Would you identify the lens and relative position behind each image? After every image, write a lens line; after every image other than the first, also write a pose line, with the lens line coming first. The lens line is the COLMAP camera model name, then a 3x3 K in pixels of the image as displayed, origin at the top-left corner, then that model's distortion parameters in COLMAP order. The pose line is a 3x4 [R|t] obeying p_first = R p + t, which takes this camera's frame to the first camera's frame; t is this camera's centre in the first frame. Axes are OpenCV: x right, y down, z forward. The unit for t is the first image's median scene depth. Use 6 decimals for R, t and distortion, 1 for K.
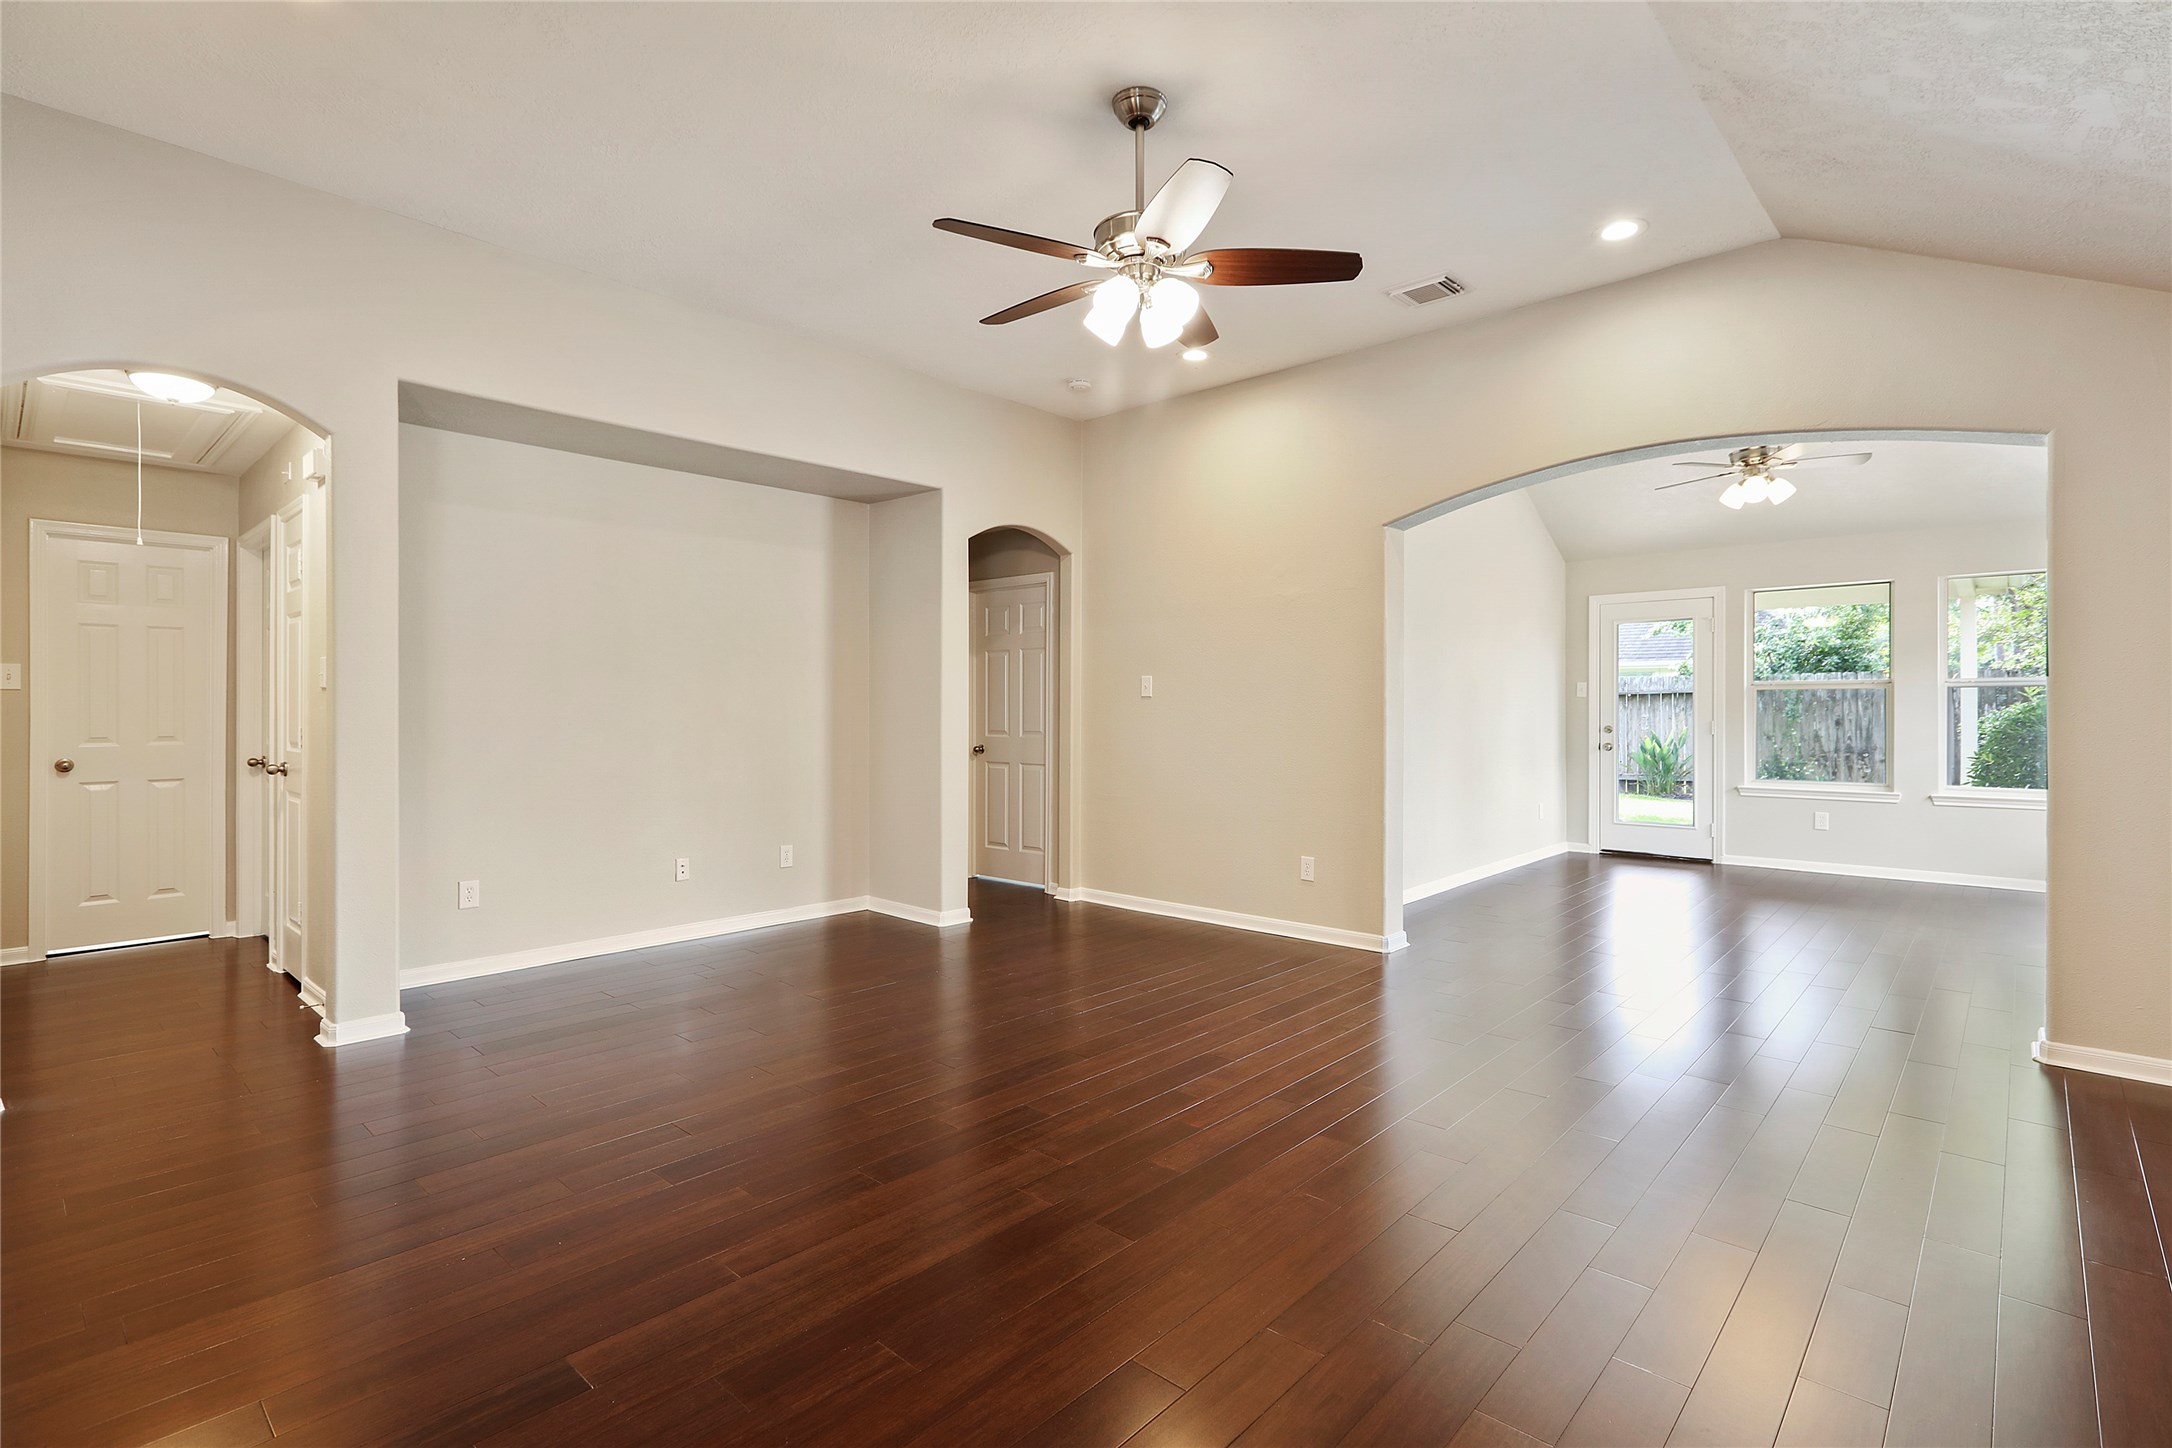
lens RADIAL K [[1006.0, 0, 1086.0], [0, 1006.0, 718.1], [0, 0, 1]] dist [0.000131, 0.000474]
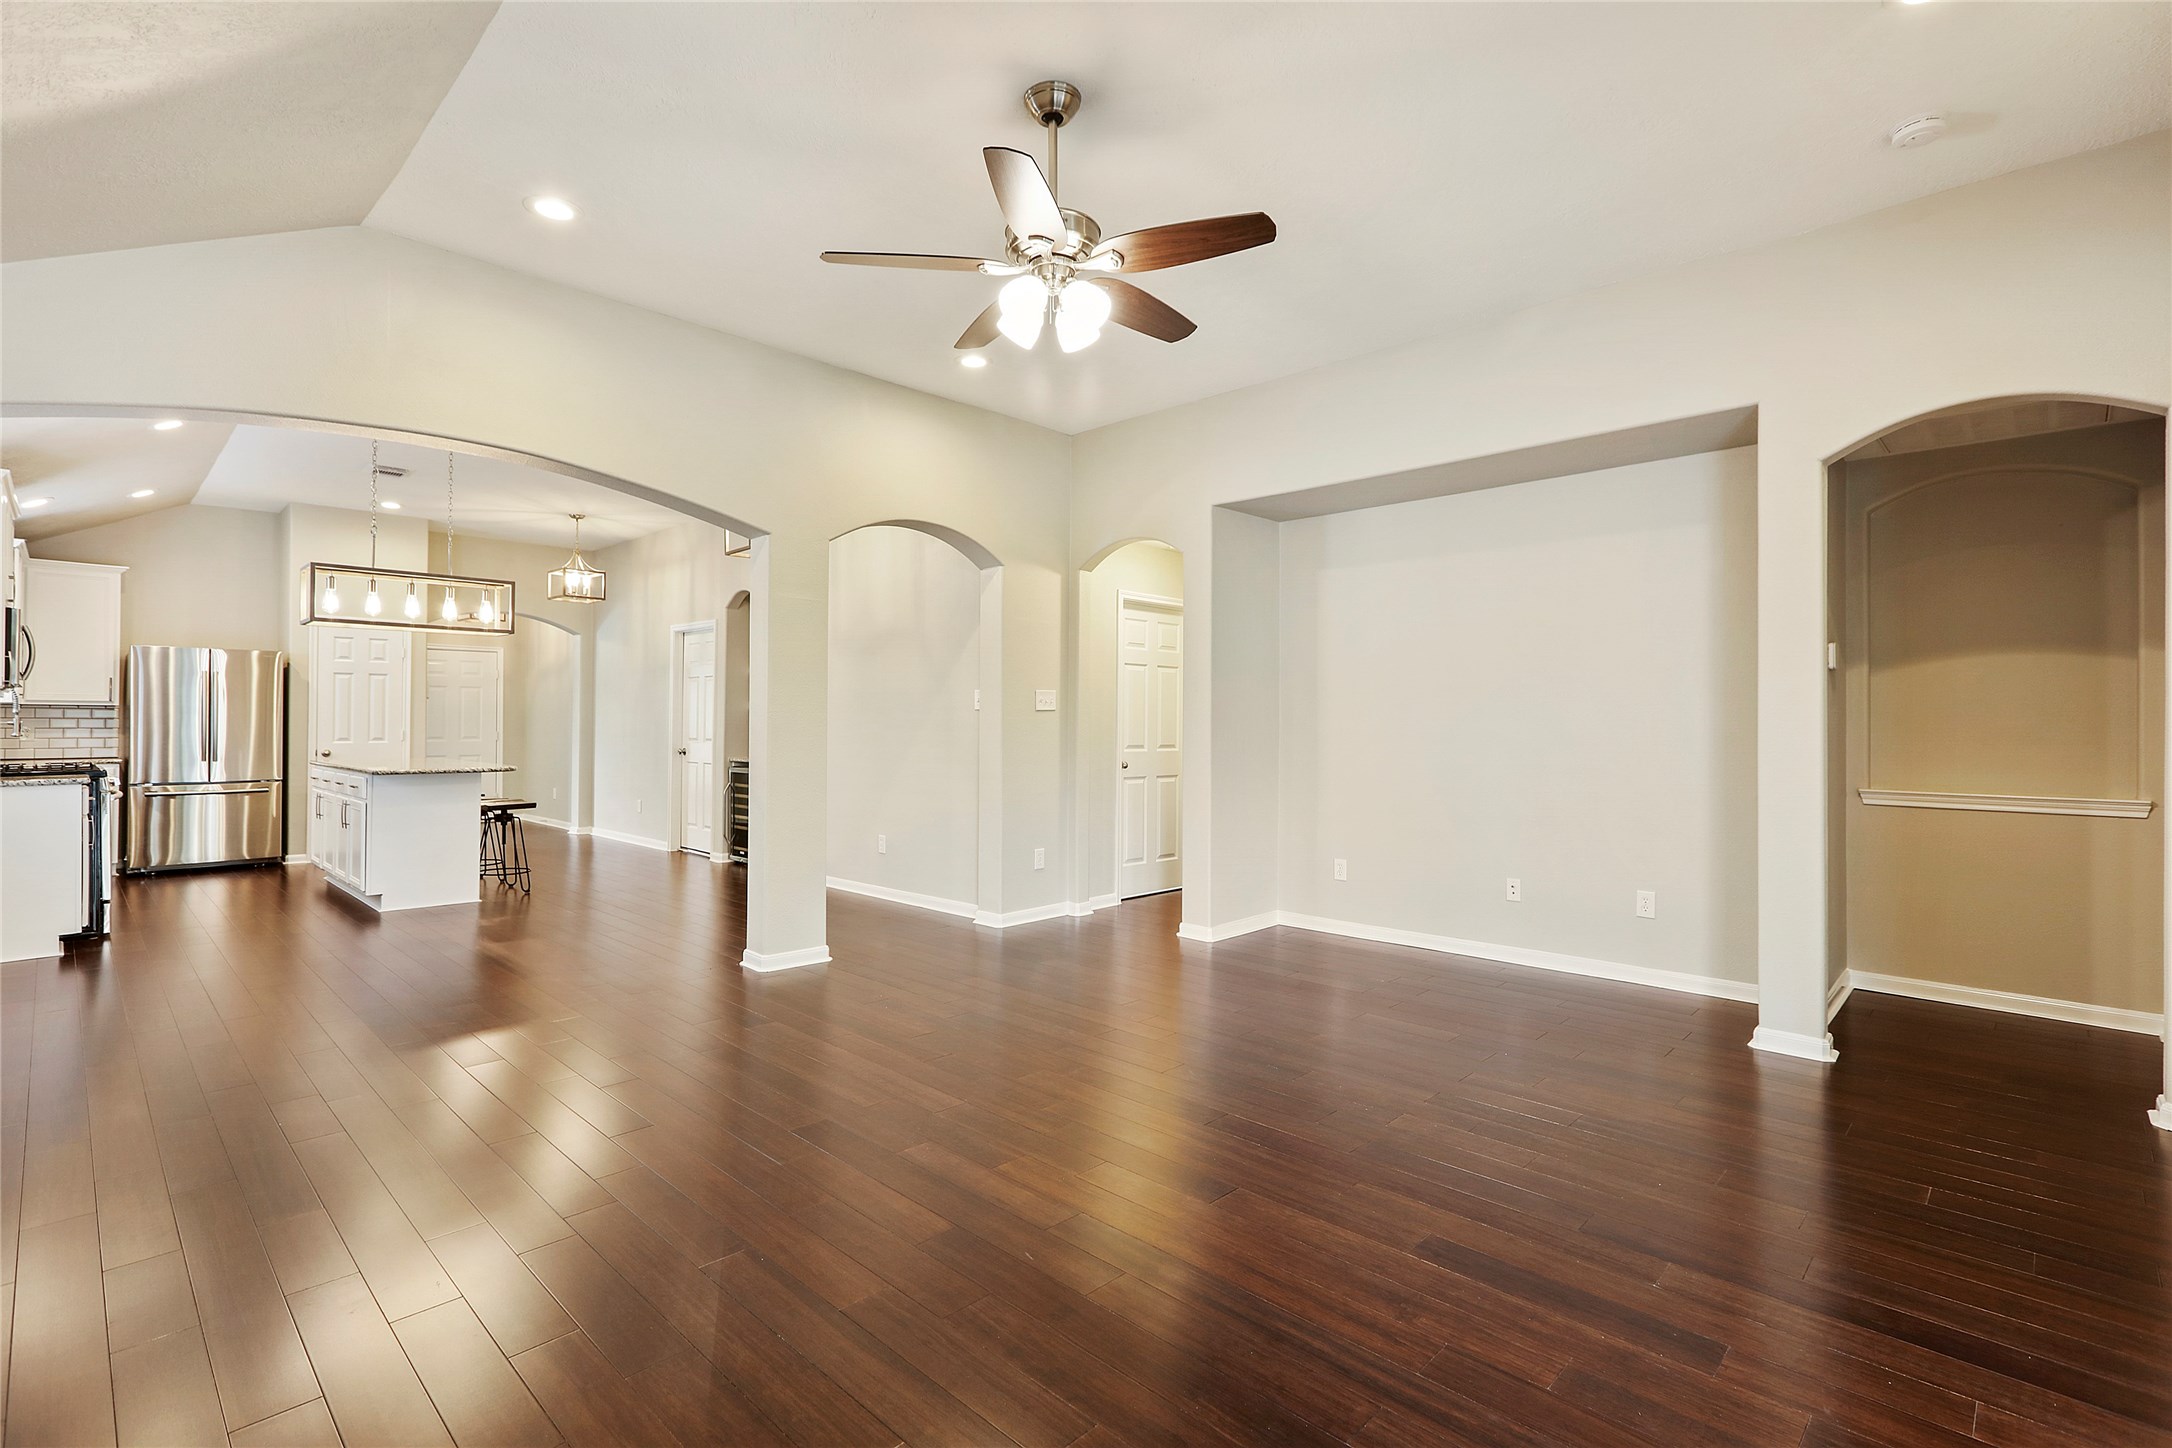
lens RADIAL K [[992.8, 0, 1092.7], [0, 992.8, 716.4], [0, 0, 1]] dist [-0.001498, -0.001314]
pose [[-0.015906, -0.009449, -0.999829, 0.630843], [-0.012951, 0.999873, -0.009243, -0.005101], [0.999790, 0.012802, -0.016026, 0.651128]]
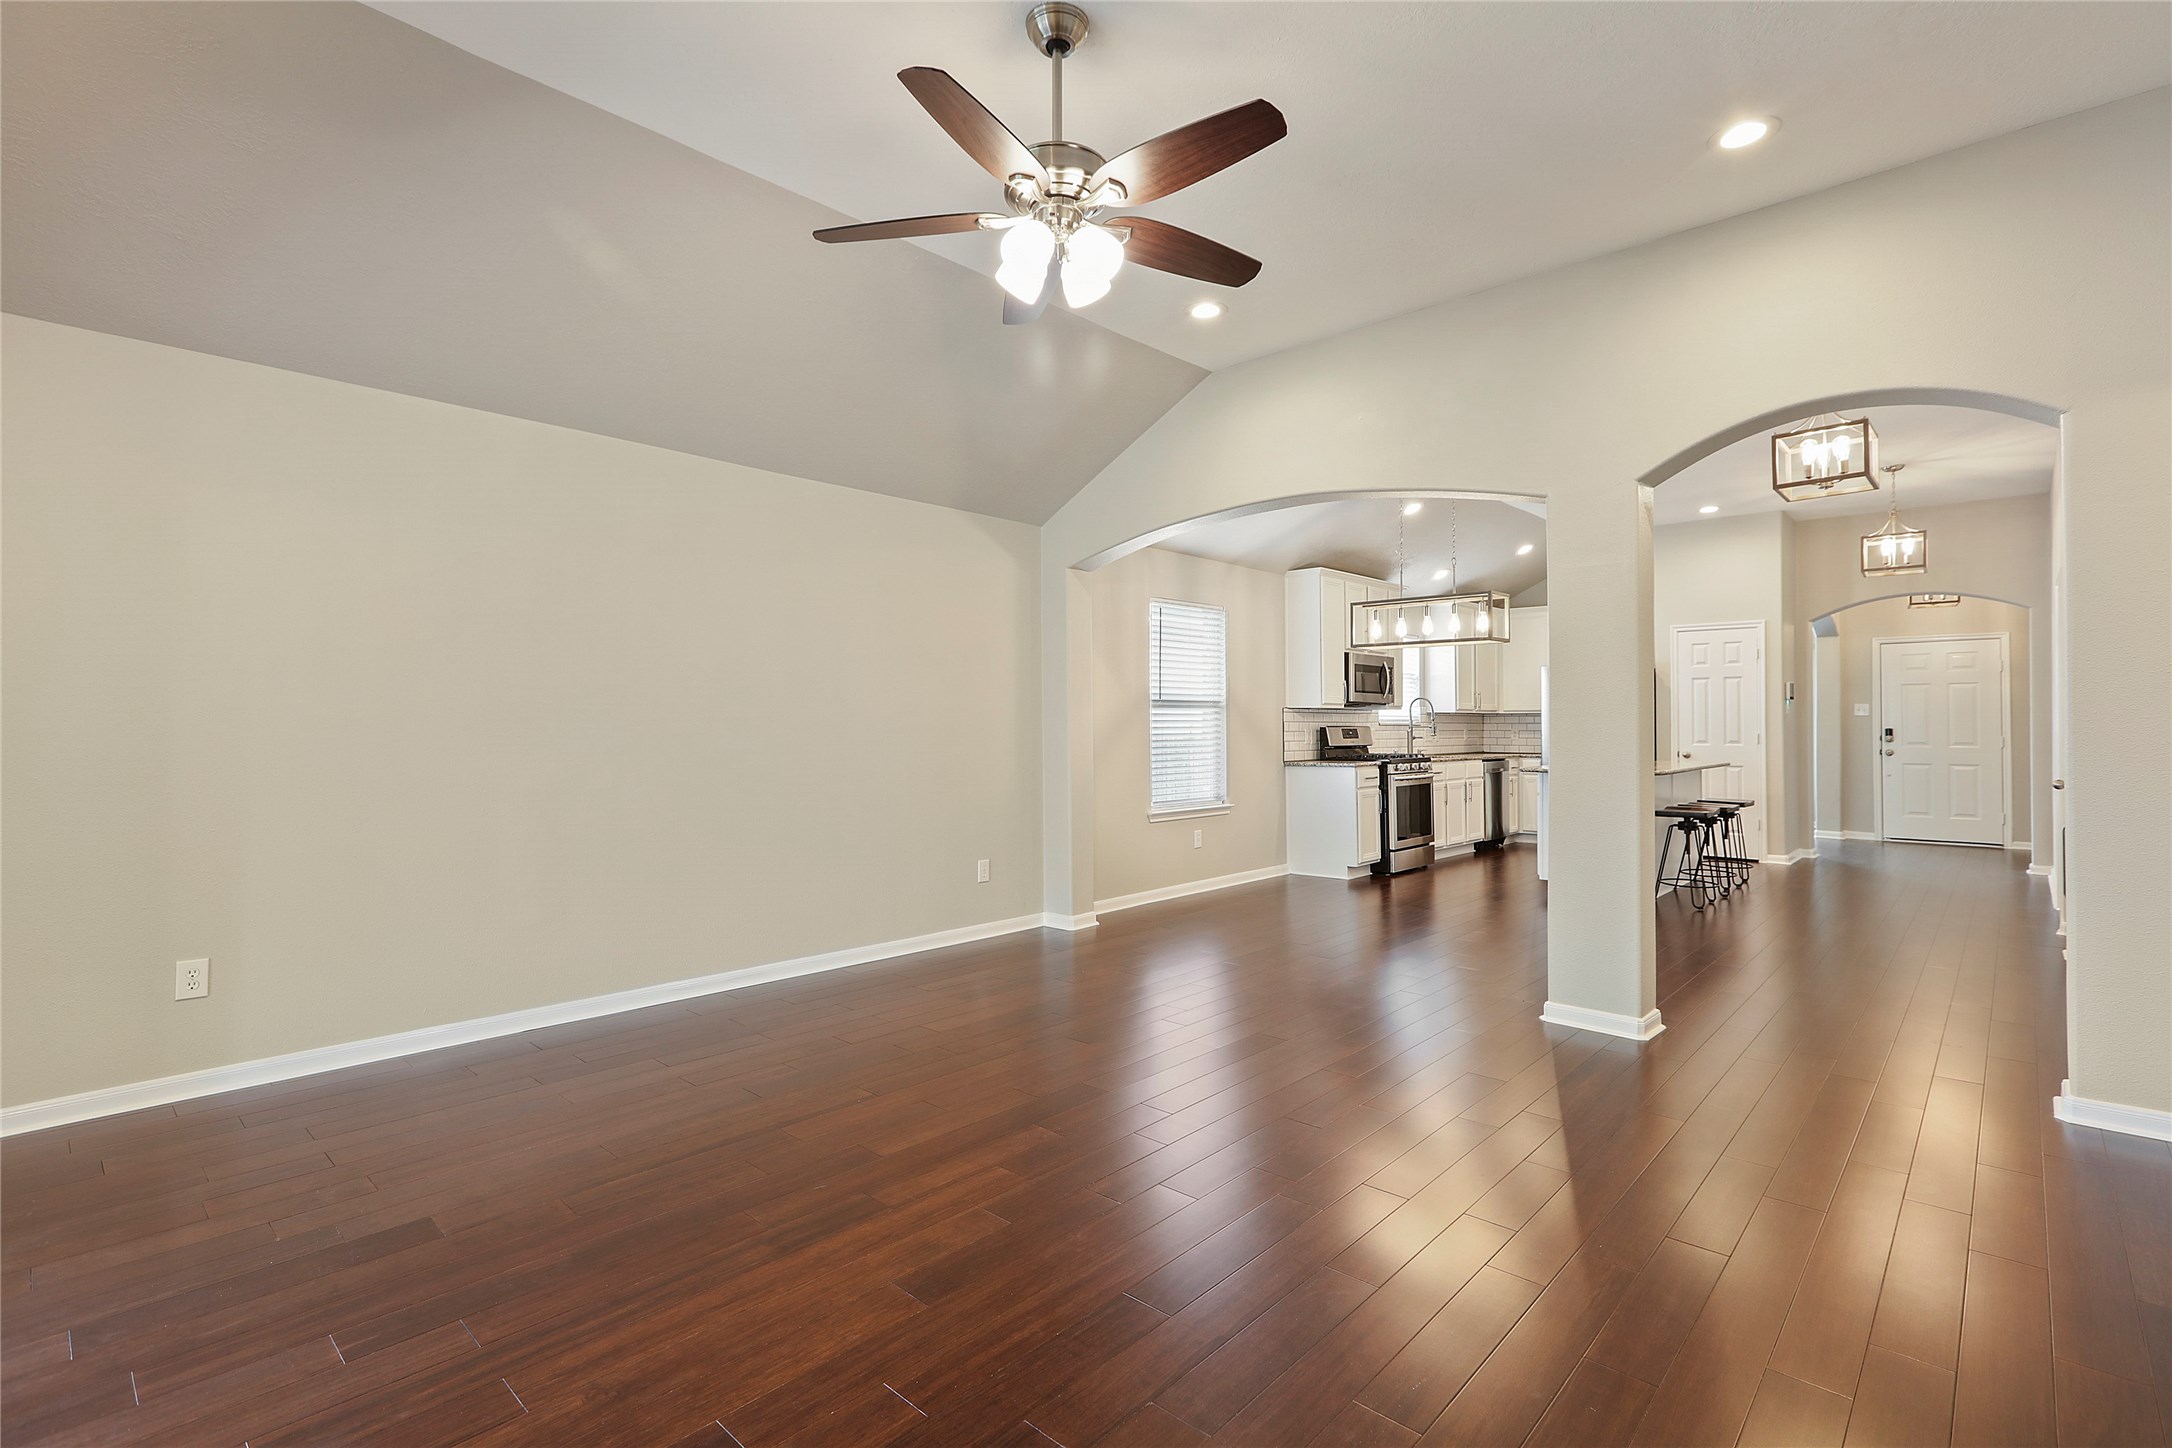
lens RADIAL K [[1006.0, 0, 1086.0], [0, 1006.0, 718.1], [0, 0, 1]] dist [0.000131, 0.000474]
pose [[-0.999962, -0.001706, 0.008581, 0.018491], [-0.001682, 0.999995, 0.002778, -0.010156], [-0.008585, 0.002763, -0.999959, 1.154402]]
